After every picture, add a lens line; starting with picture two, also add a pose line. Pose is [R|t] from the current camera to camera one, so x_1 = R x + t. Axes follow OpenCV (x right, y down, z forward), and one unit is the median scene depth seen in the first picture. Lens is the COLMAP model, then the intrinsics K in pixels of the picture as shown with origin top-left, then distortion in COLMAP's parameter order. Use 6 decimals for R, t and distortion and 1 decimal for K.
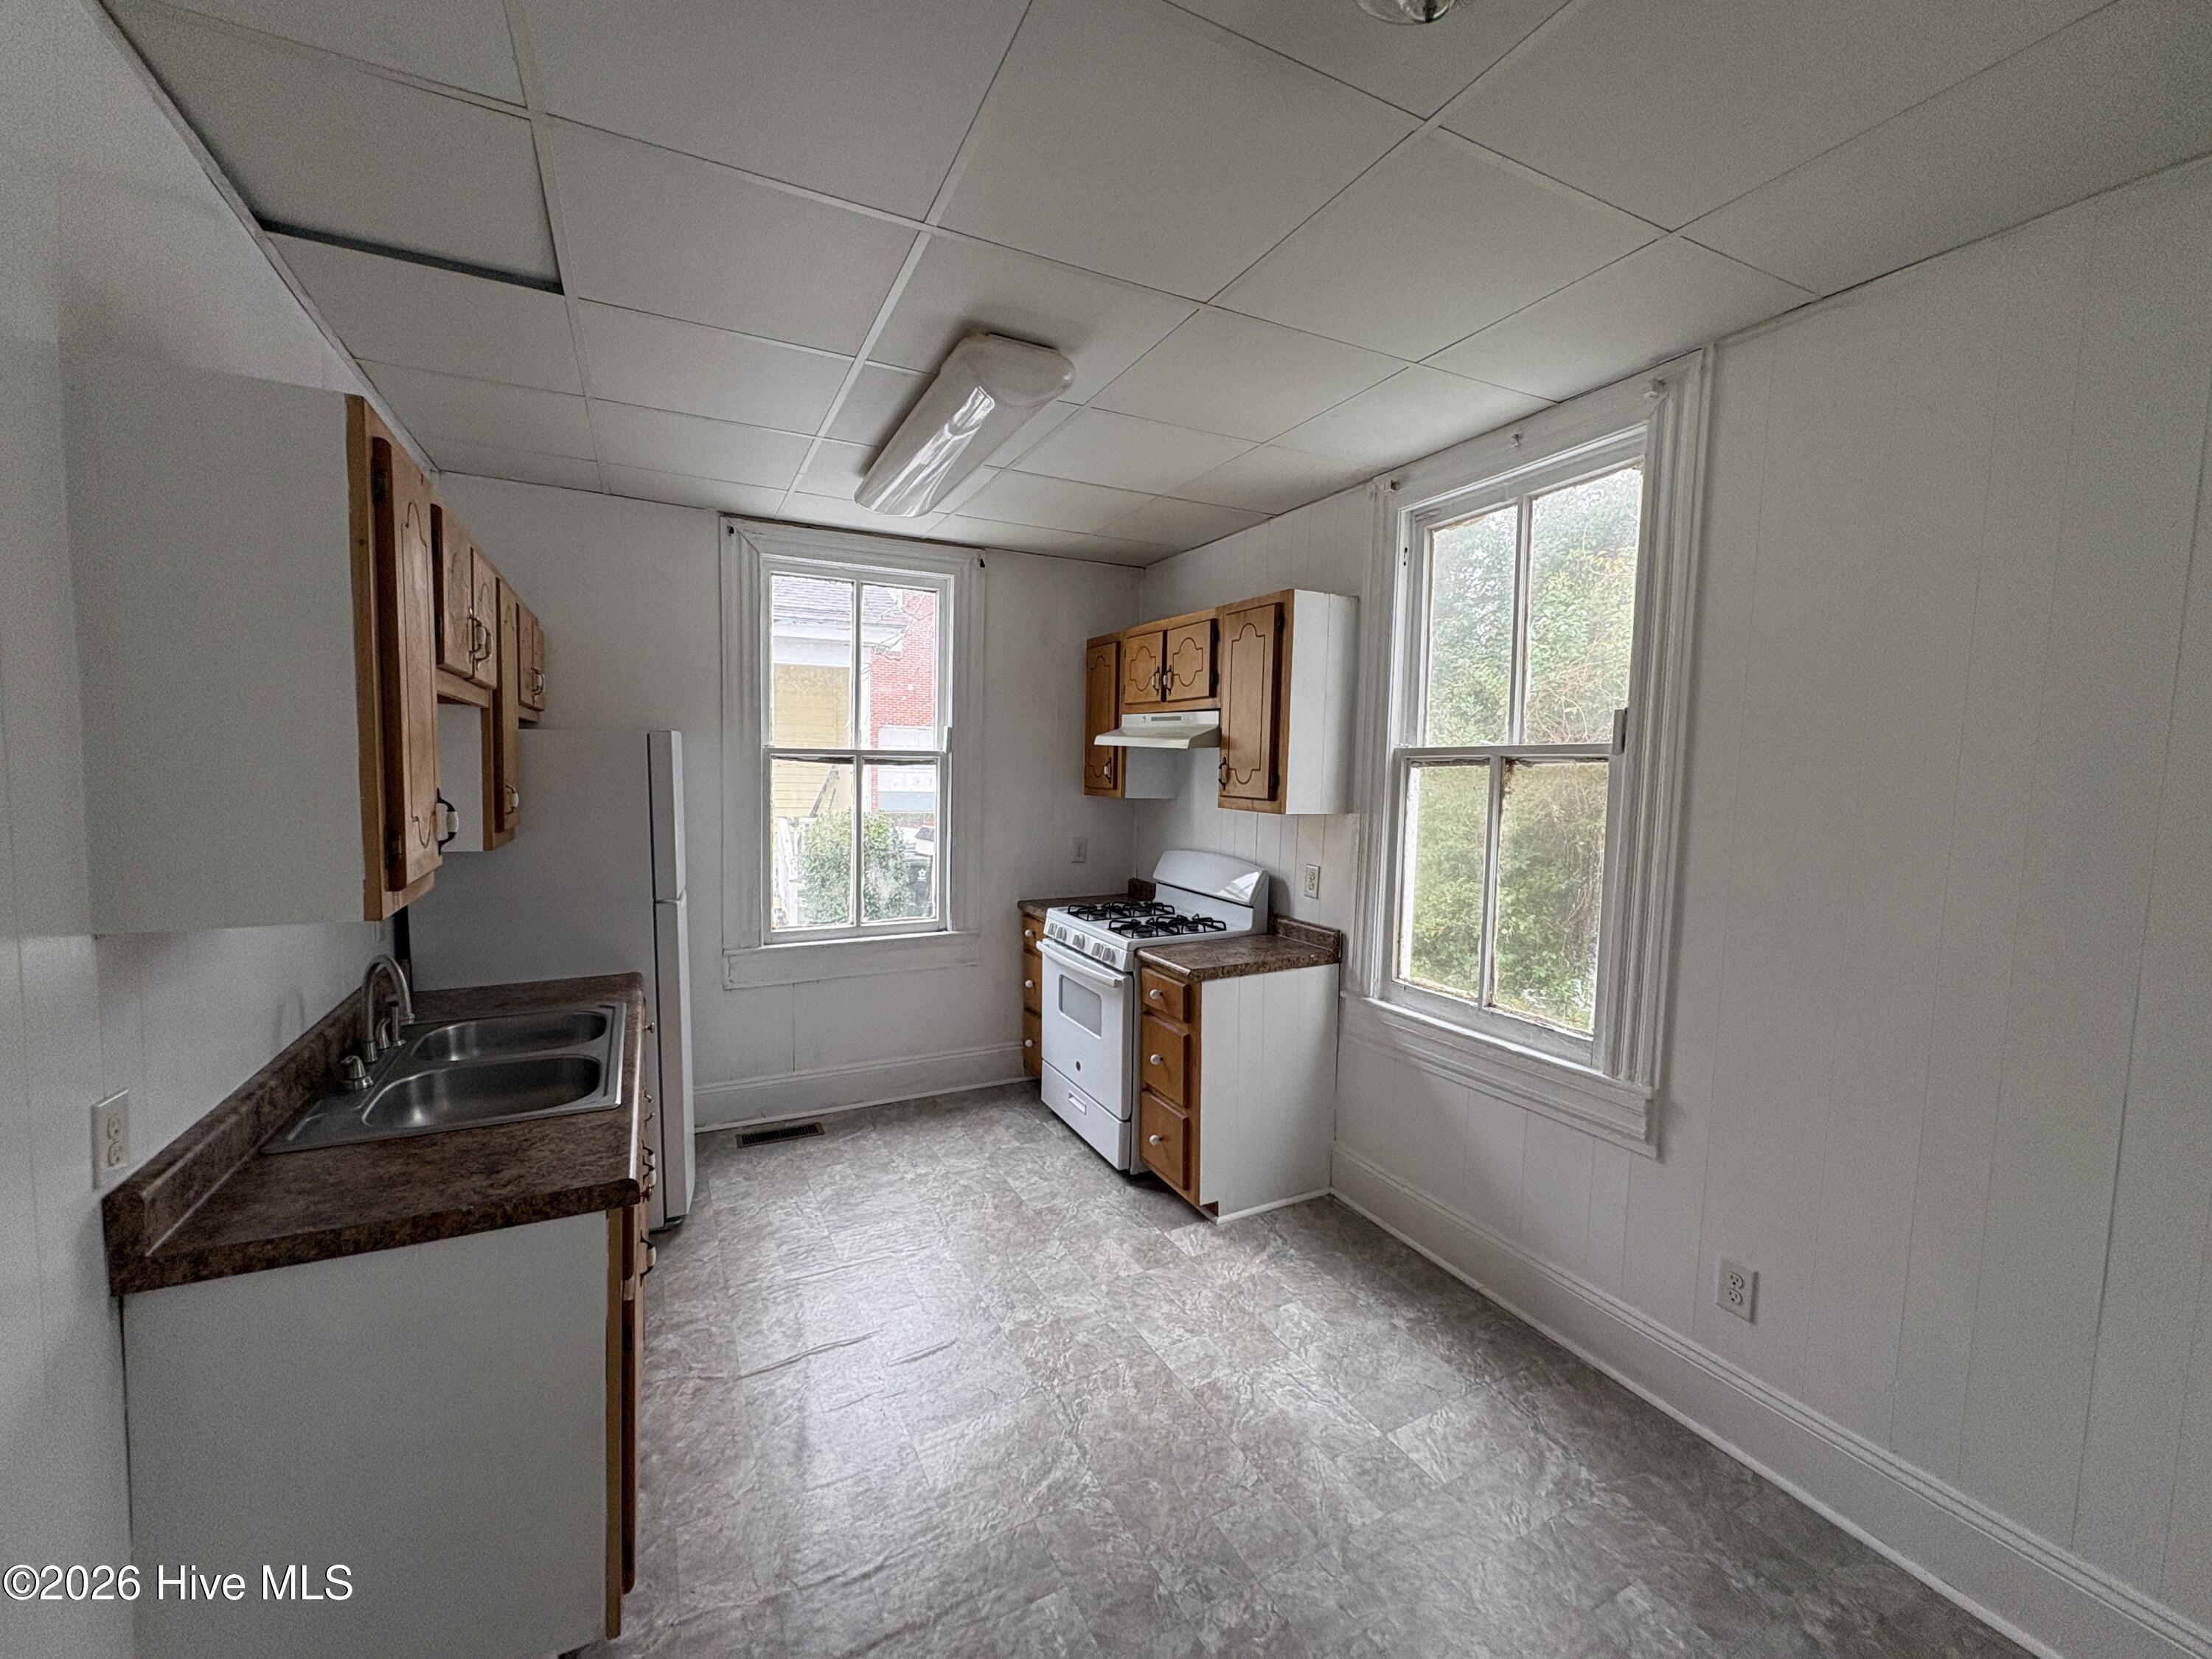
lens RADIAL K [[875.9, 0, 1101.7], [0, 875.9, 830.7], [0, 0, 1]] dist [-0.001698, 0.000372]
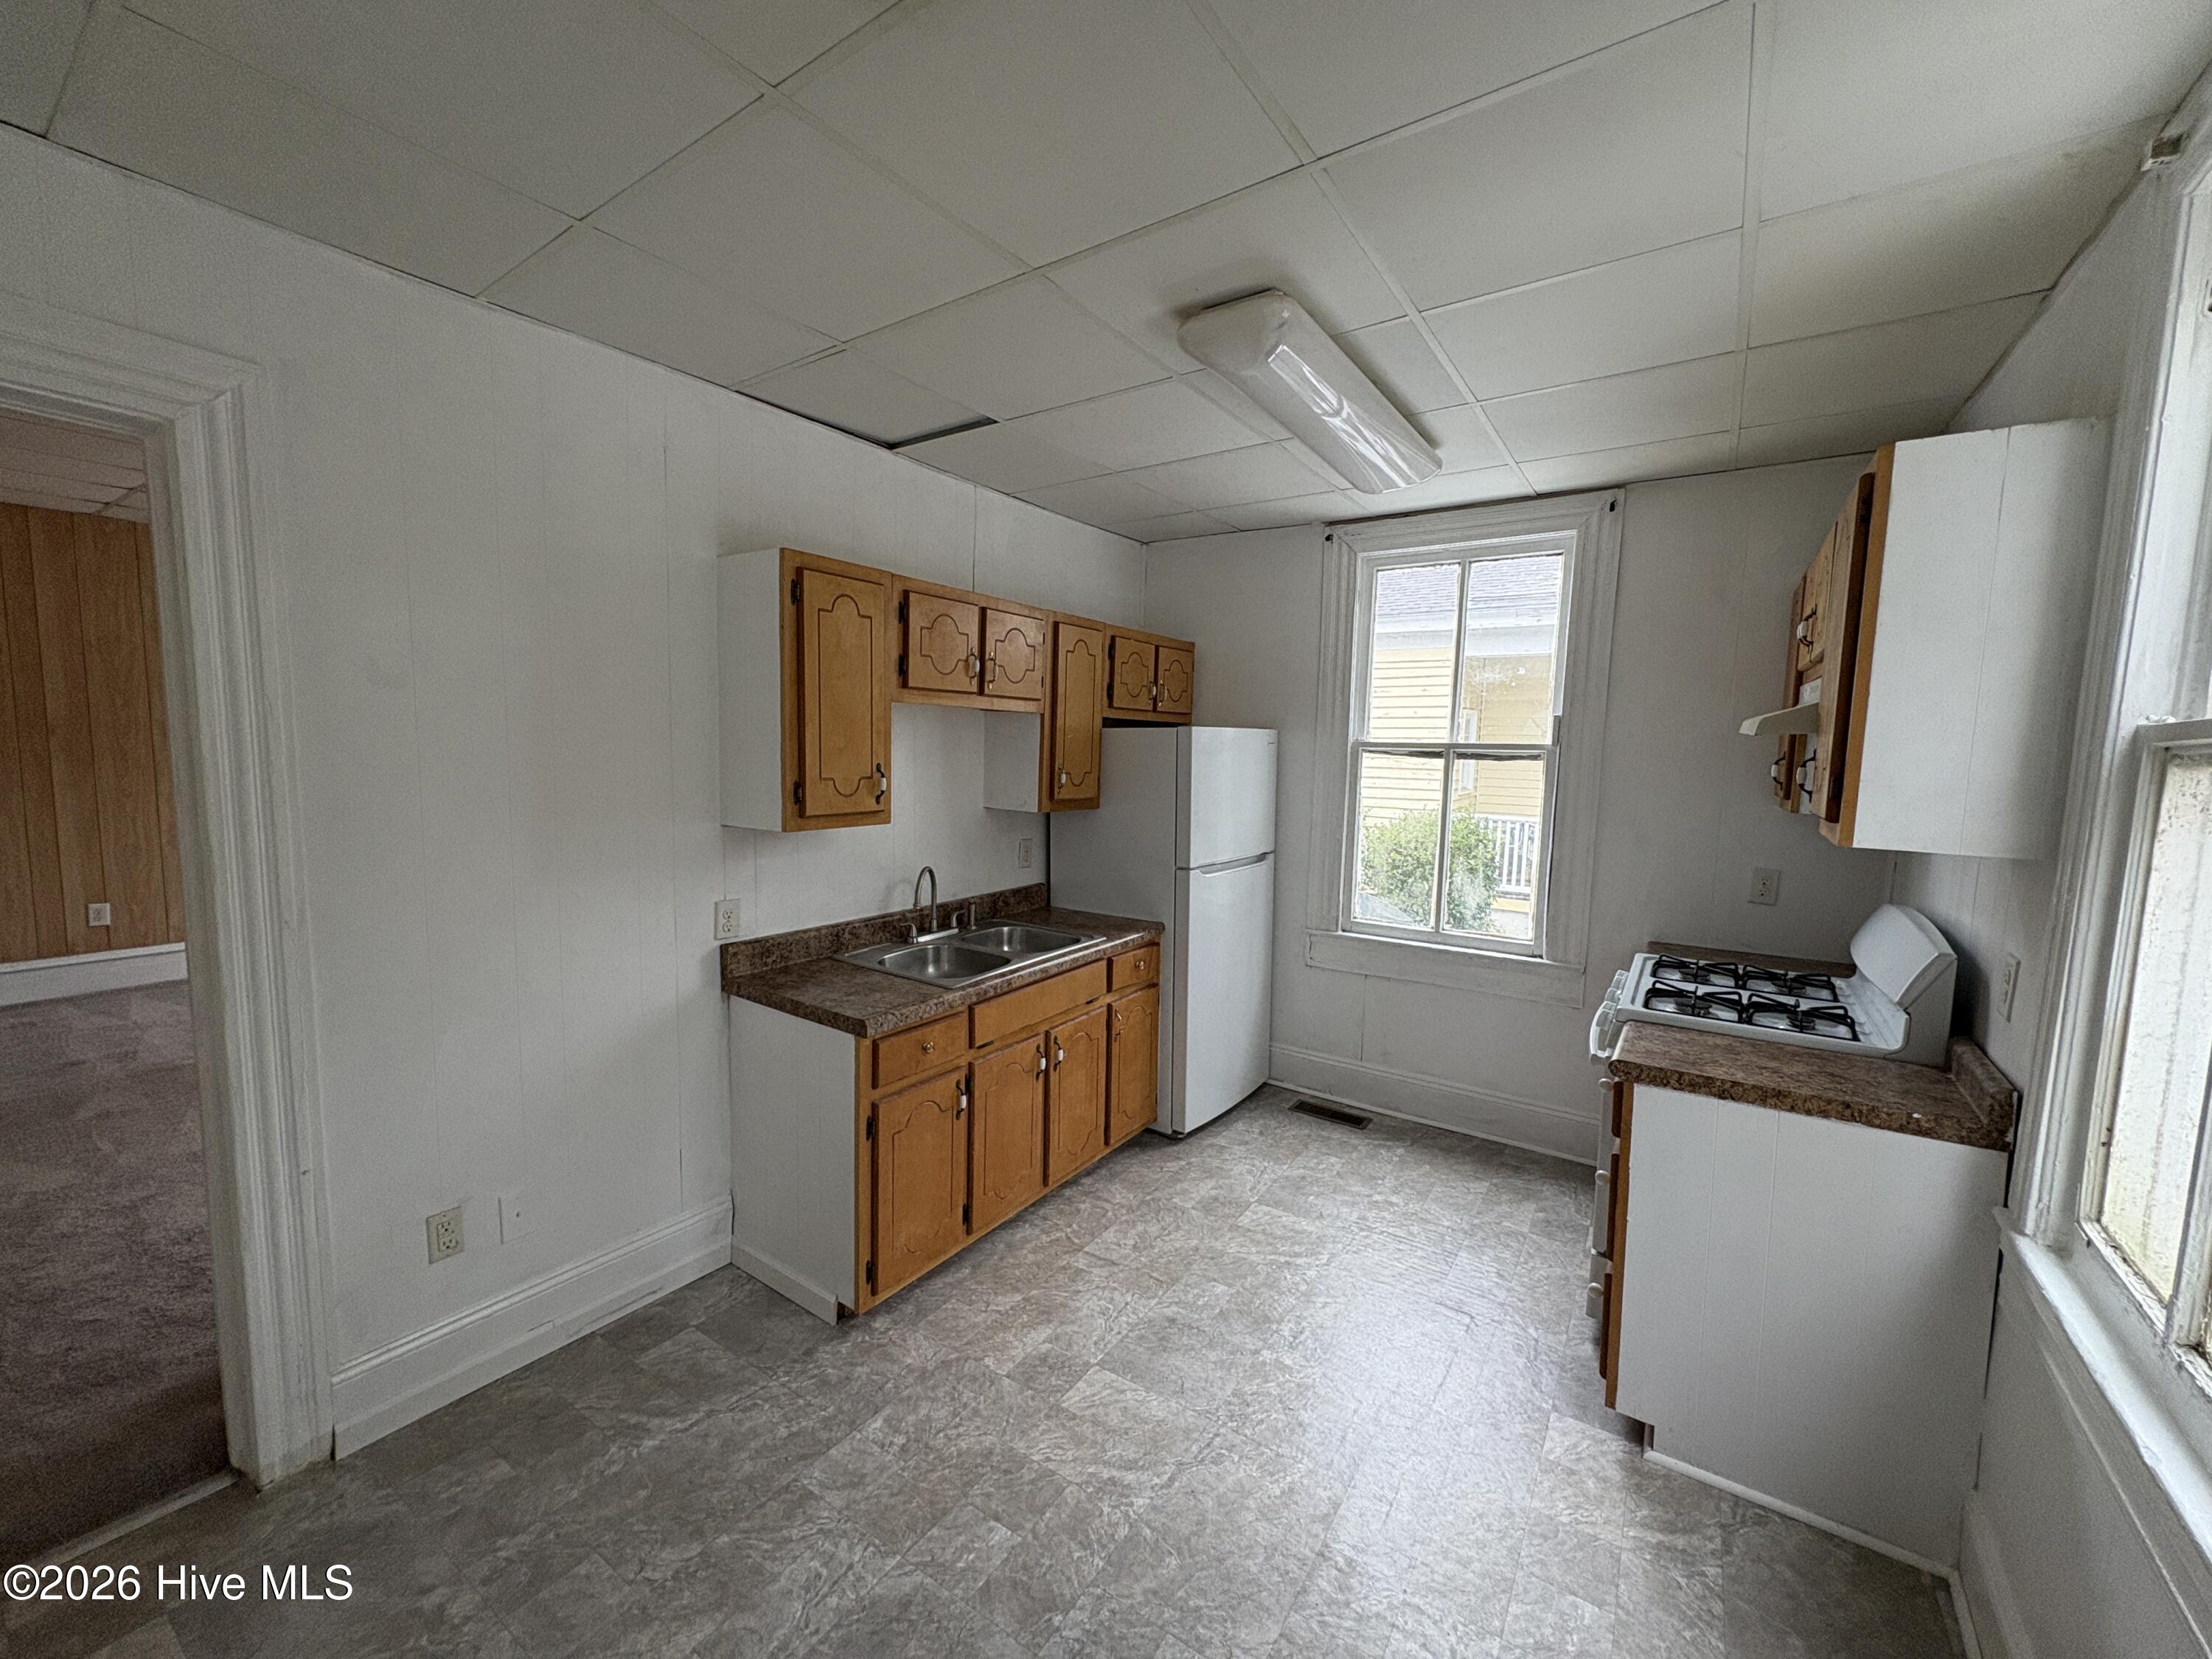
lens RADIAL K [[875.9, 0, 1101.7], [0, 875.9, 830.7], [0, 0, 1]] dist [-0.001698, 0.000372]
pose [[0.475938, 0.079031, -0.875921, 0.408363], [-0.080993, 0.995661, 0.045827, -0.013976], [0.875741, 0.049133, 0.480274, 0.260753]]
